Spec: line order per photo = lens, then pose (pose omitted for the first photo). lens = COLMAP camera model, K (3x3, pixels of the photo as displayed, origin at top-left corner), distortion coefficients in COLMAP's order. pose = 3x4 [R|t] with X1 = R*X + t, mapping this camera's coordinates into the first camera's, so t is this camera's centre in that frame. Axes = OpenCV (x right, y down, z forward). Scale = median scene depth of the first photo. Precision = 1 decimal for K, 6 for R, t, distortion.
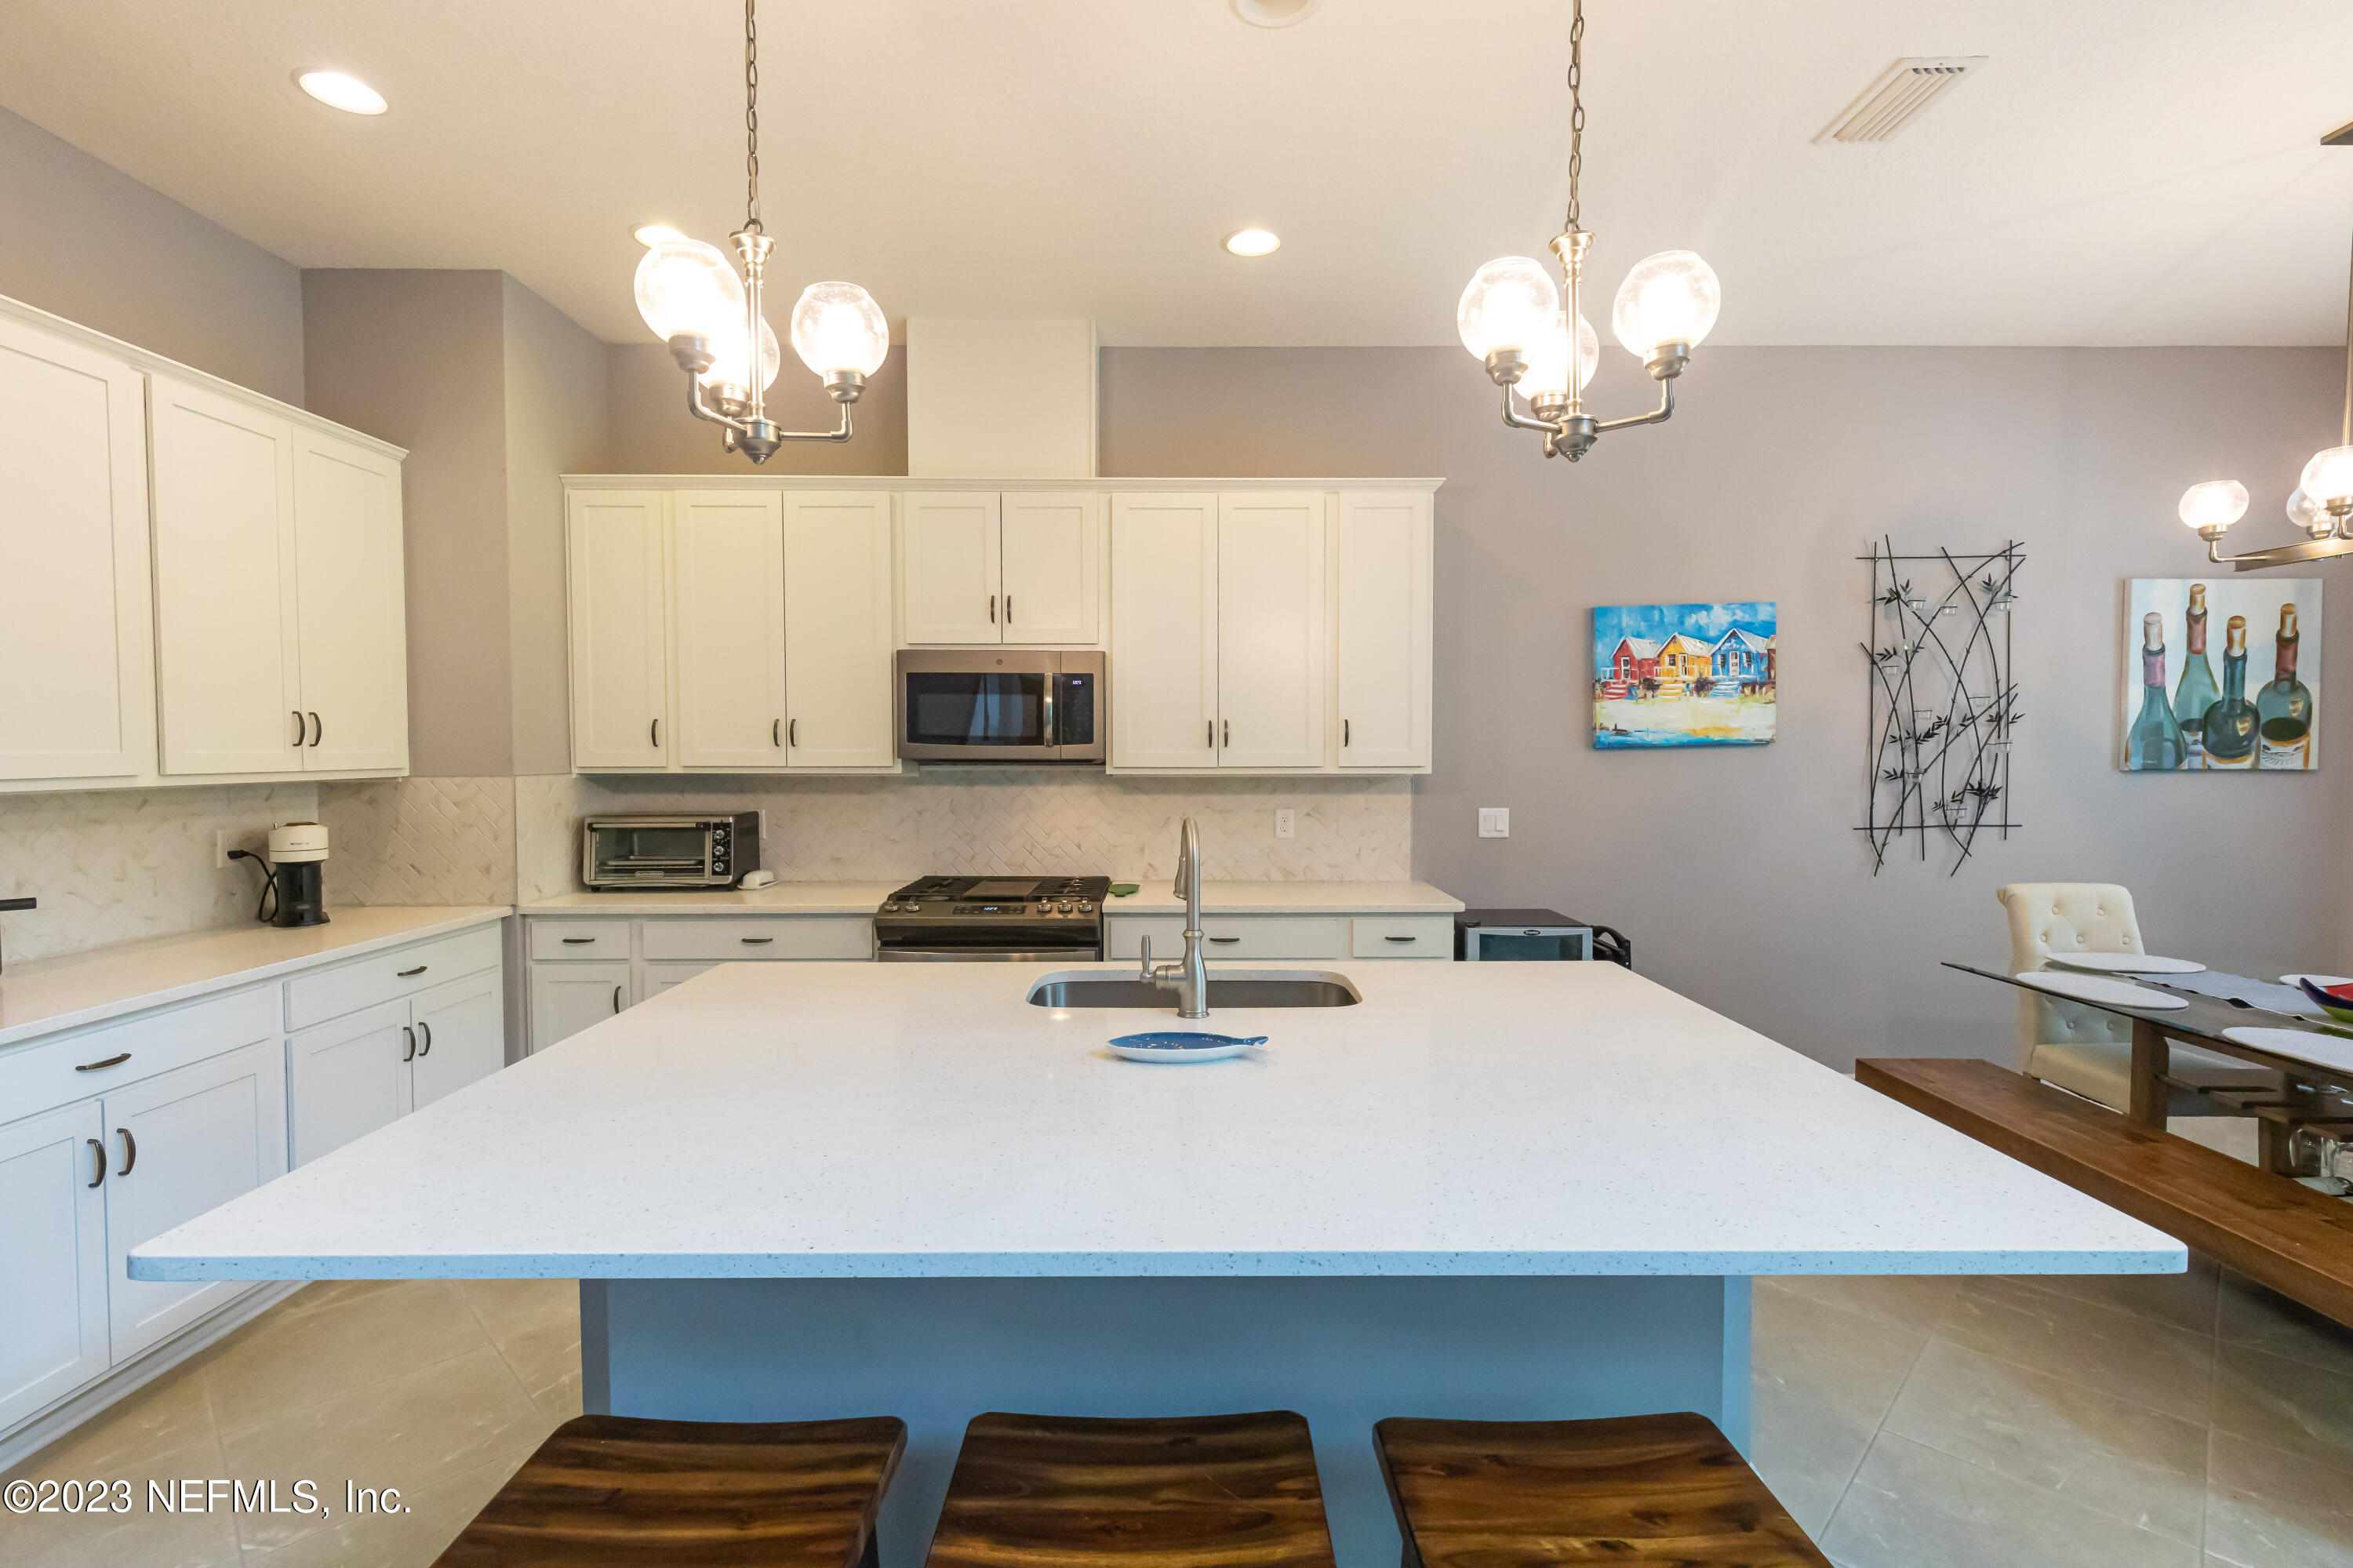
lens RADIAL K [[1077.7, 0, 1180.5], [0, 1077.7, 779.2], [0, 0, 1]] dist [0.003798, -0.001815]
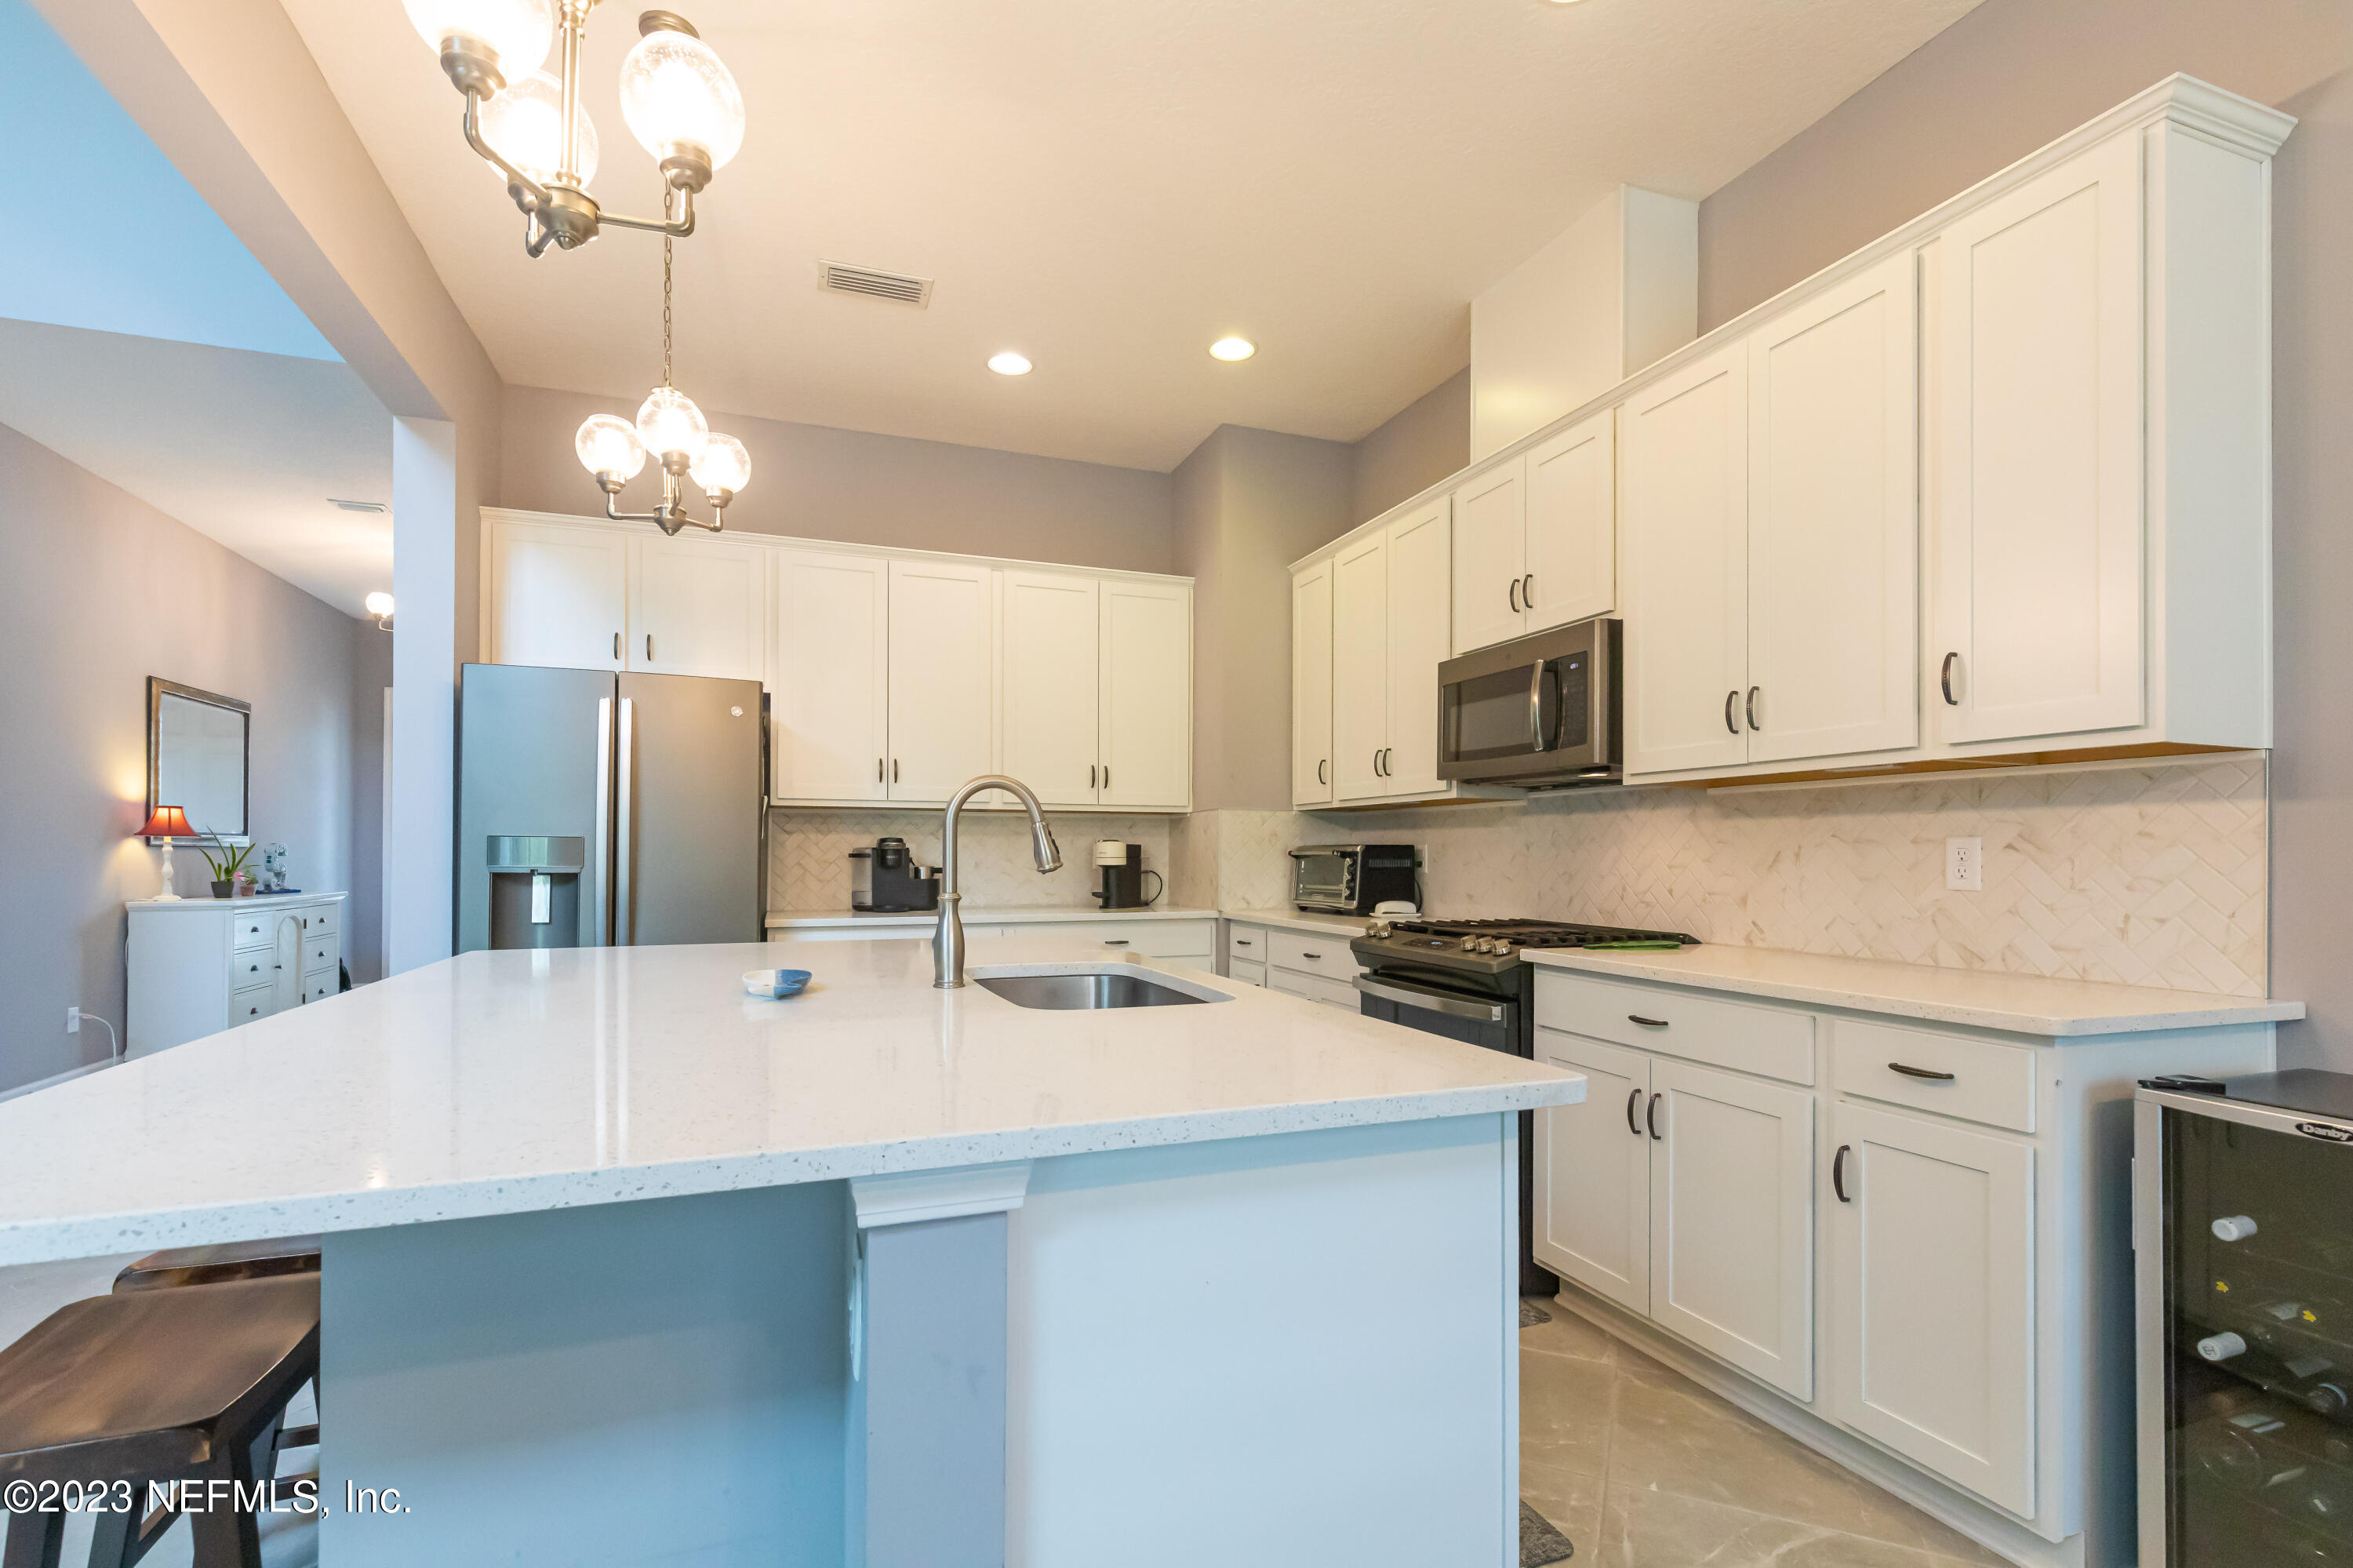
lens RADIAL K [[1077.7, 0, 1182.4], [0, 1077.7, 848.4], [0, 0, 1]] dist [0.003798, -0.001815]
pose [[0.346387, -0.003910, -0.938084, 0.482521], [-0.030529, 0.999415, -0.015439, 0.054928], [0.937595, 0.033987, 0.346065, 0.435614]]
